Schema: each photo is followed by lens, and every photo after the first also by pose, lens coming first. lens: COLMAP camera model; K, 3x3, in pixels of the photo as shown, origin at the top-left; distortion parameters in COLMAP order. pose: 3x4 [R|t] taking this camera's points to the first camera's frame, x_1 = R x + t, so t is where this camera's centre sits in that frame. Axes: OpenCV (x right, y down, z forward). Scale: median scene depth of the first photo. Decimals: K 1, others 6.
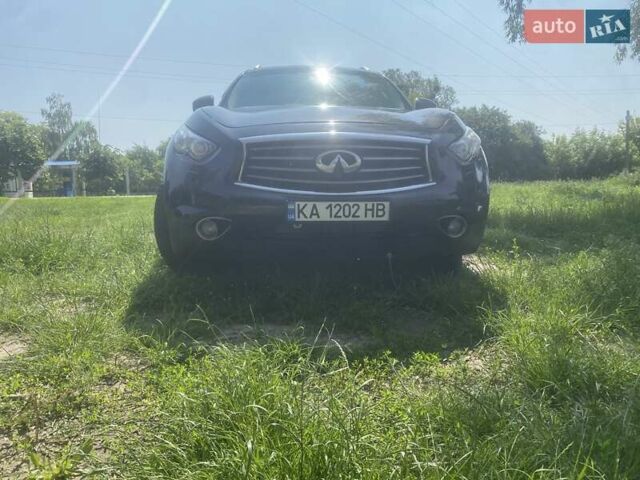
lens RADIAL K [[508.2, 0, 320.0], [0, 508.2, 240.0], [0, 0, 1]] dist [0.011624, 0.002942]
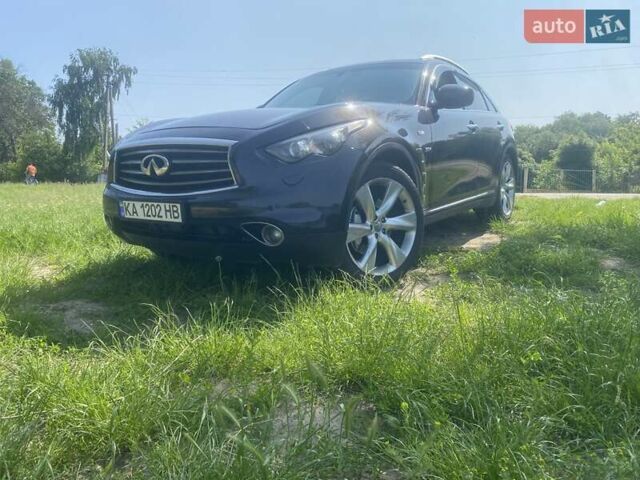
lens RADIAL K [[508.2, 0, 320.0], [0, 508.2, 240.0], [0, 0, 1]] dist [0.011624, 0.002942]
pose [[0.761724, 0.083026, -0.642560, 1.012977], [-0.081845, 0.996141, 0.031690, -0.058506], [0.642711, 0.028451, 0.765580, 0.401472]]
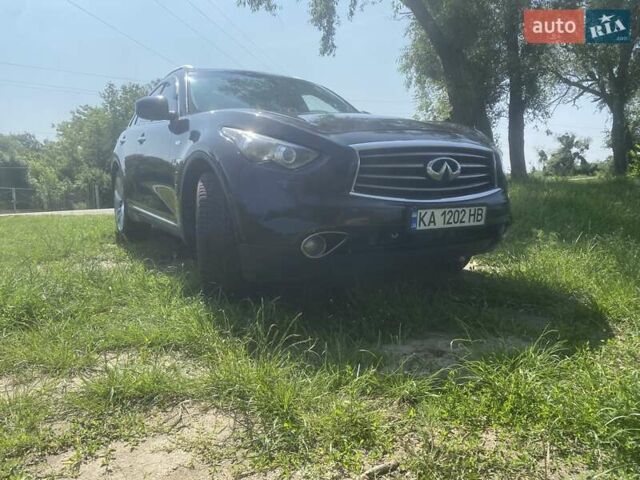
lens RADIAL K [[508.2, 0, 320.0], [0, 508.2, 240.0], [0, 0, 1]] dist [0.011624, 0.002942]
pose [[0.910927, -0.065533, 0.407330, -0.605954], [0.076792, 0.996983, -0.011333, -0.020934], [-0.405359, 0.041604, 0.913211, 0.186739]]
